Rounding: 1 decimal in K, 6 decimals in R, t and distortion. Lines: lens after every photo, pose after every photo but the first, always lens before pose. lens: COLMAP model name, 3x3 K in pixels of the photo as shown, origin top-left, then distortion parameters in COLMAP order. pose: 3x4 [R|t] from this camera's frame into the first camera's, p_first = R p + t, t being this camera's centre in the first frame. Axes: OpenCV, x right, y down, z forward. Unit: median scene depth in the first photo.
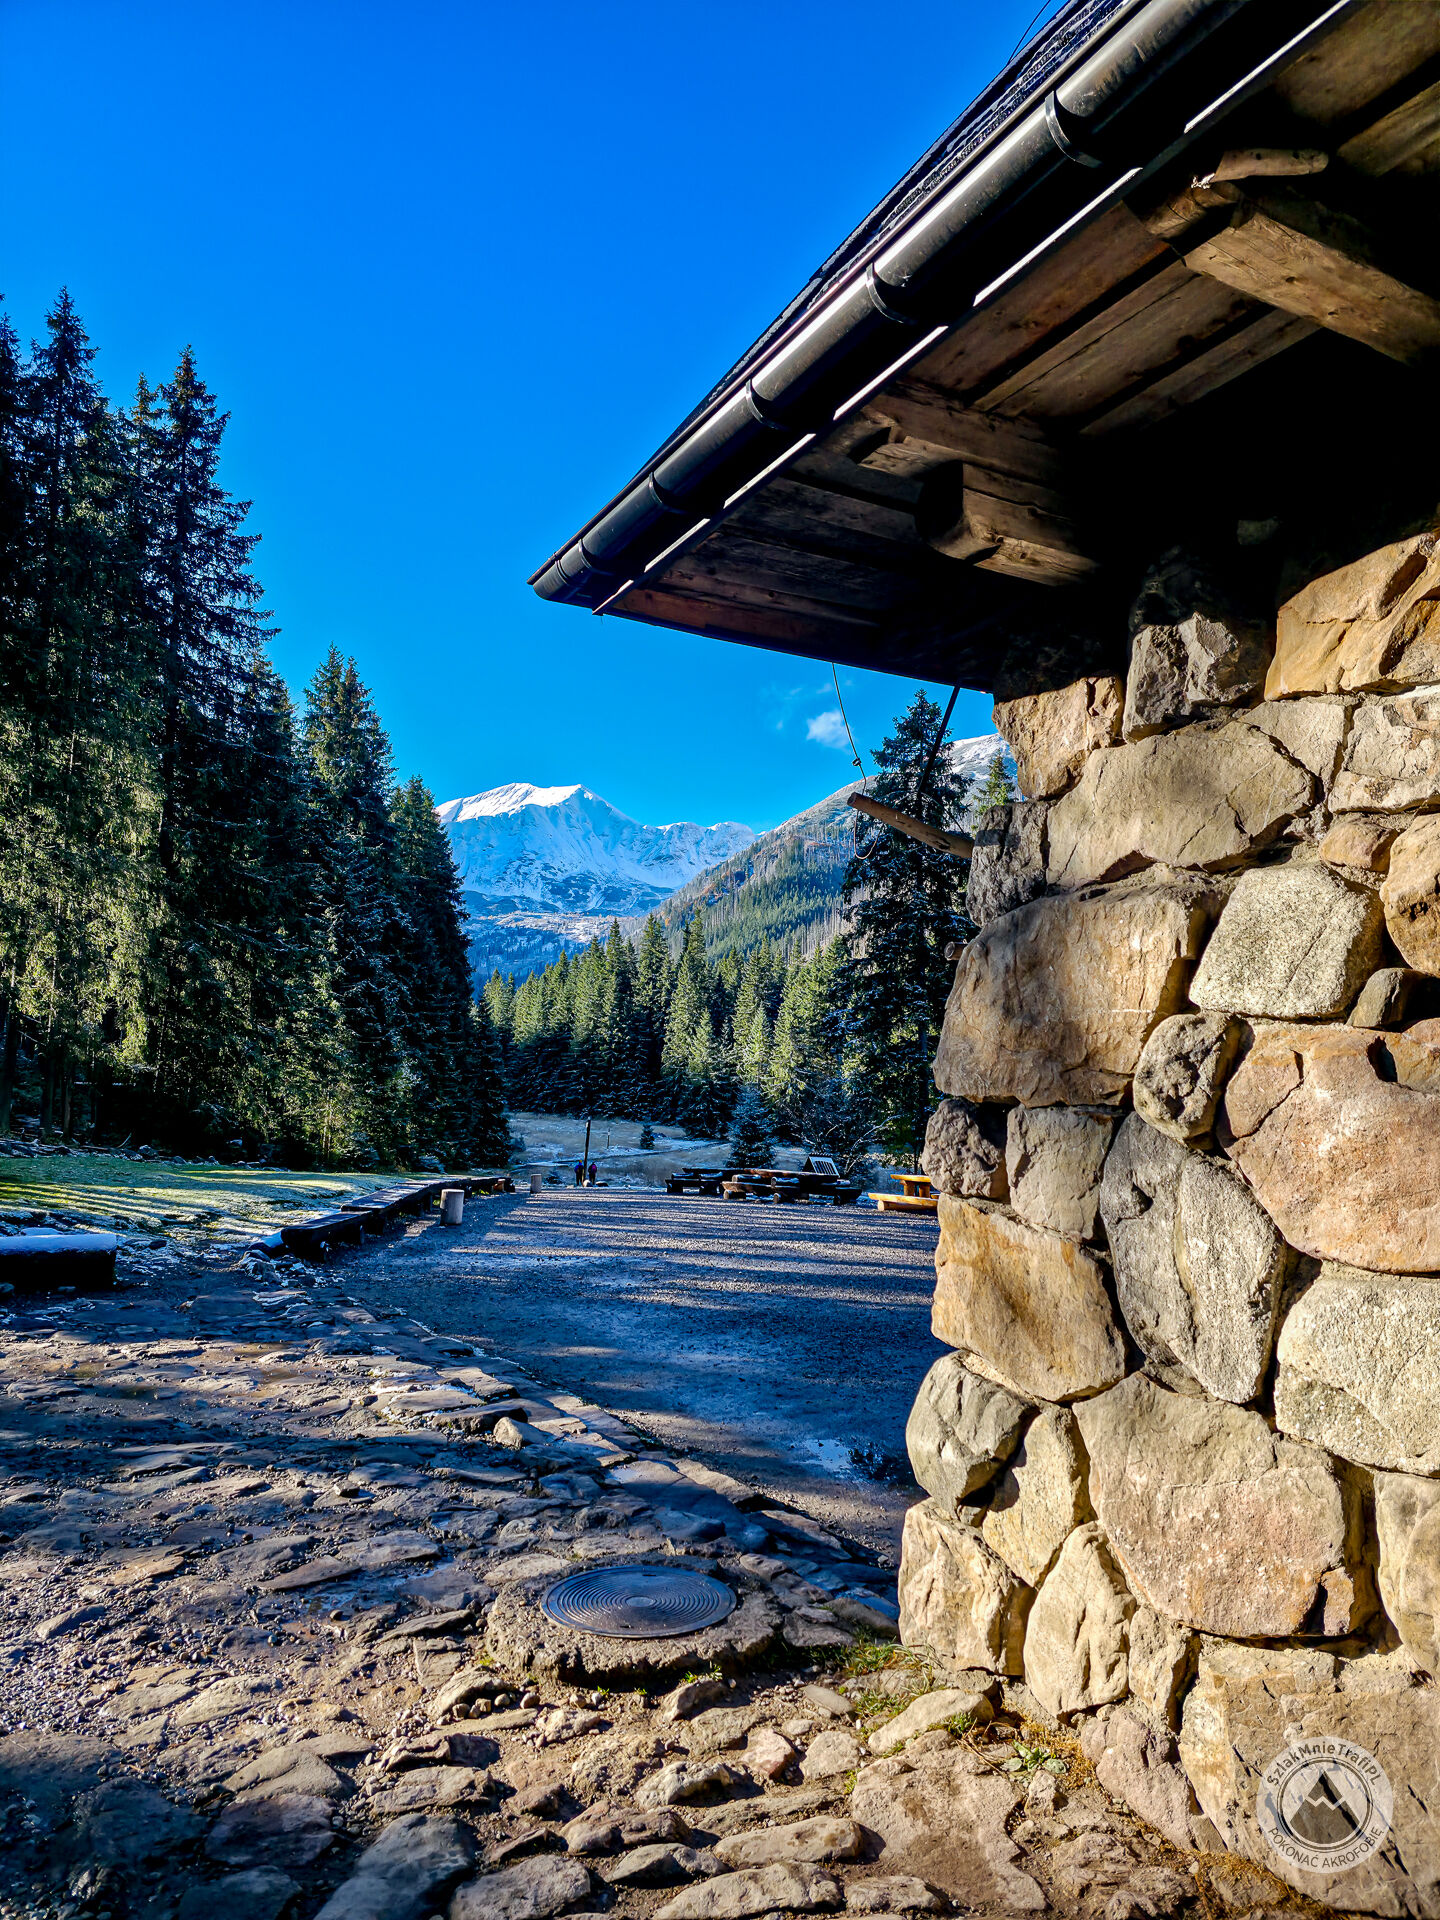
lens RADIAL K [[1275.2, 0, 720.0], [0, 1275.2, 960.0], [0, 0, 1]] dist [0.109652, -0.121341]
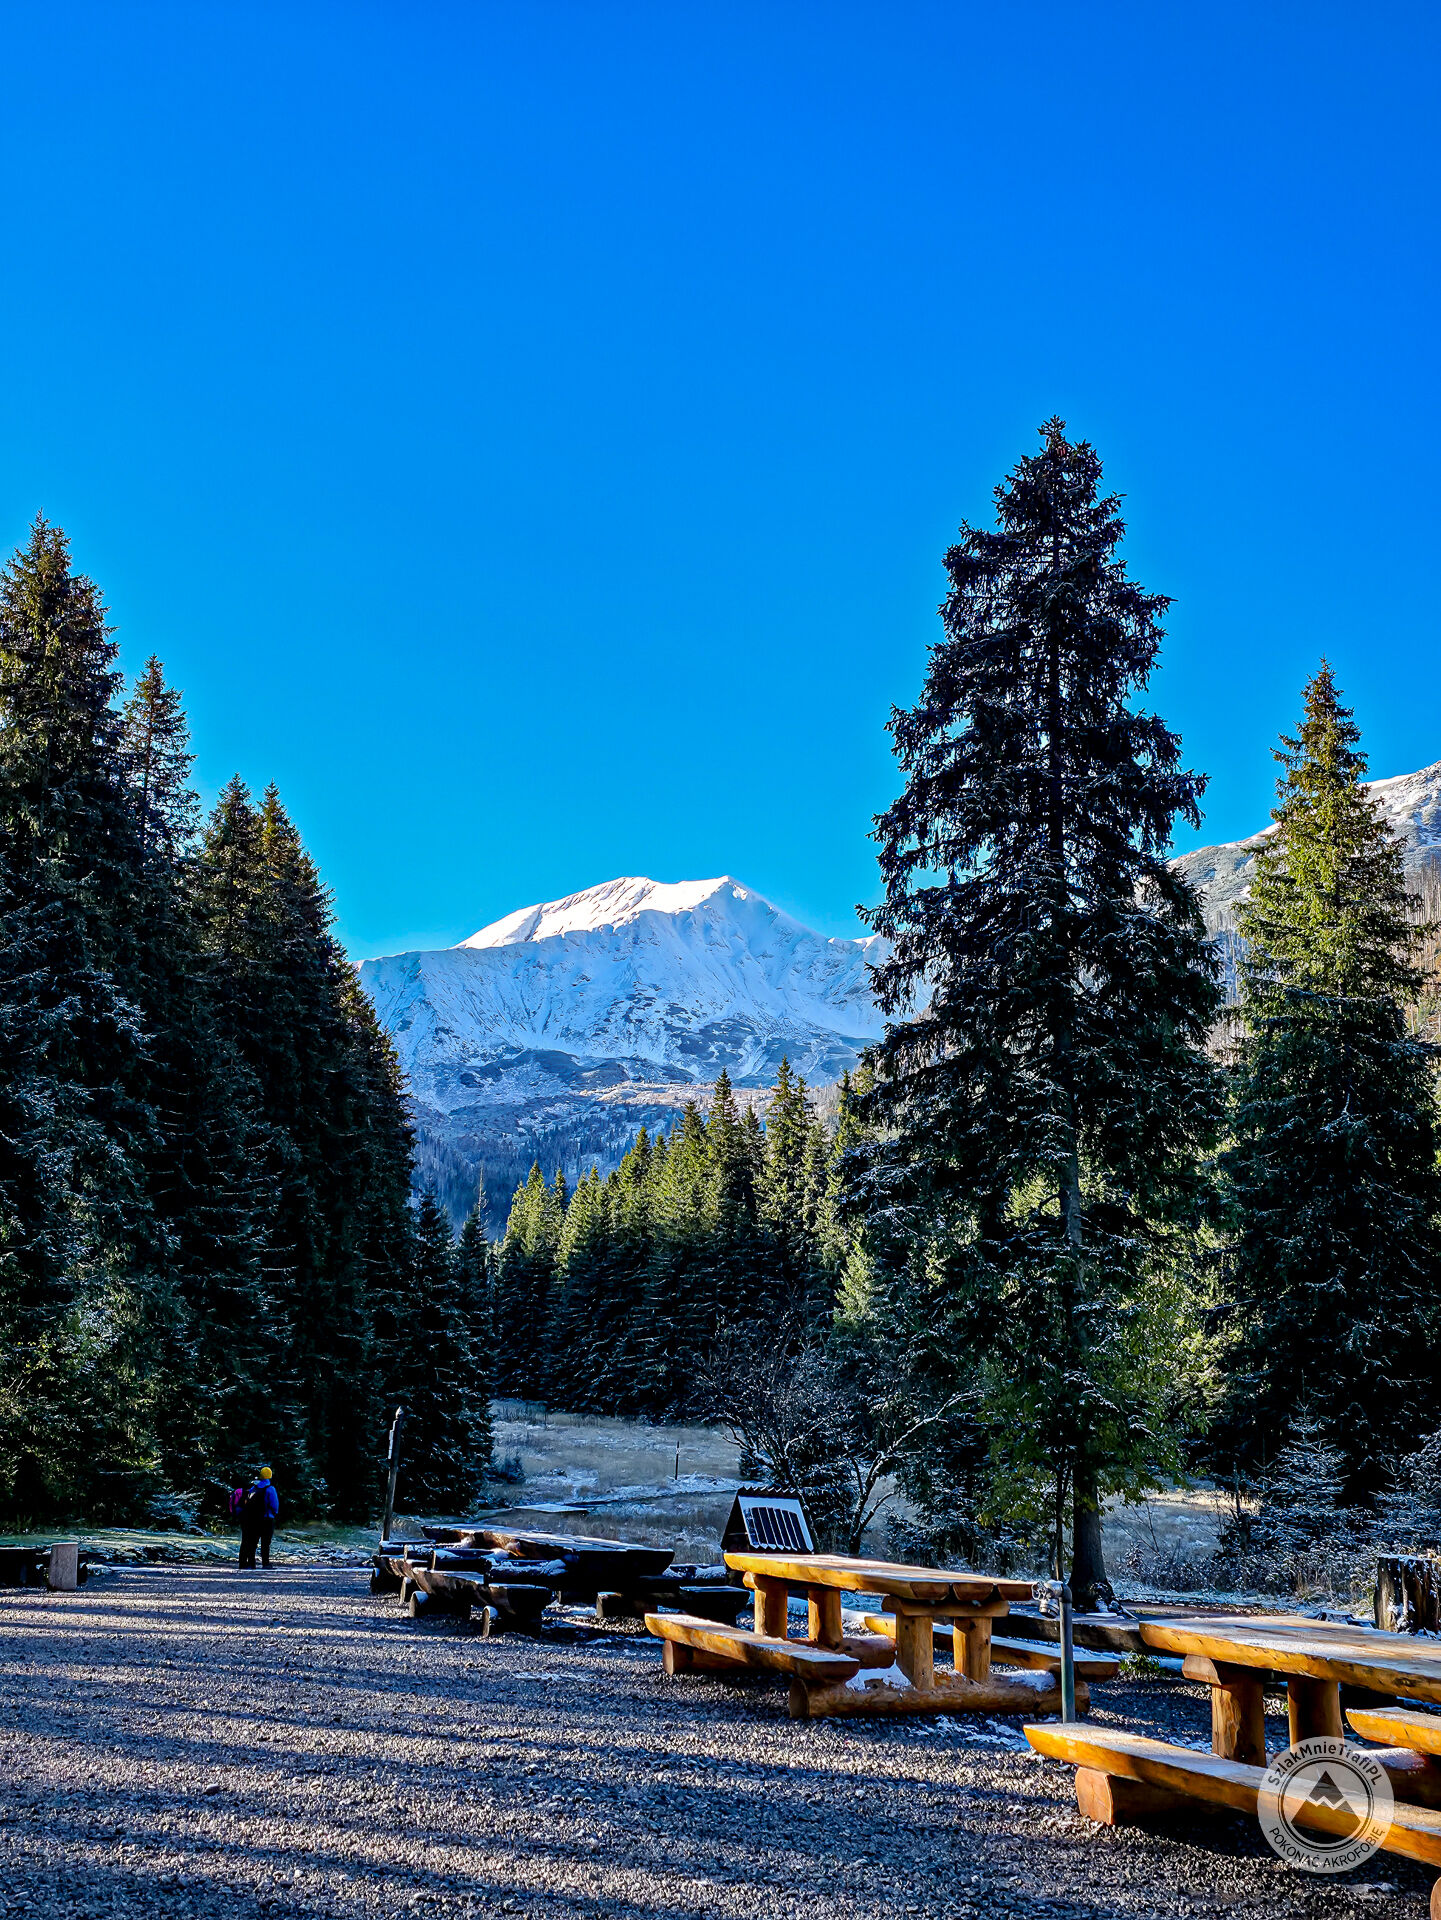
lens RADIAL K [[2079.3, 0, 751.2], [0, 2079.3, 954.3], [0, 0, 1]] dist [0.187903, 0.002699]
pose [[0.994770, -0.023968, -0.099293, 0.450838], [0.014103, 0.994998, -0.098893, 0.161497], [0.101167, 0.096976, 0.990132, 1.083872]]
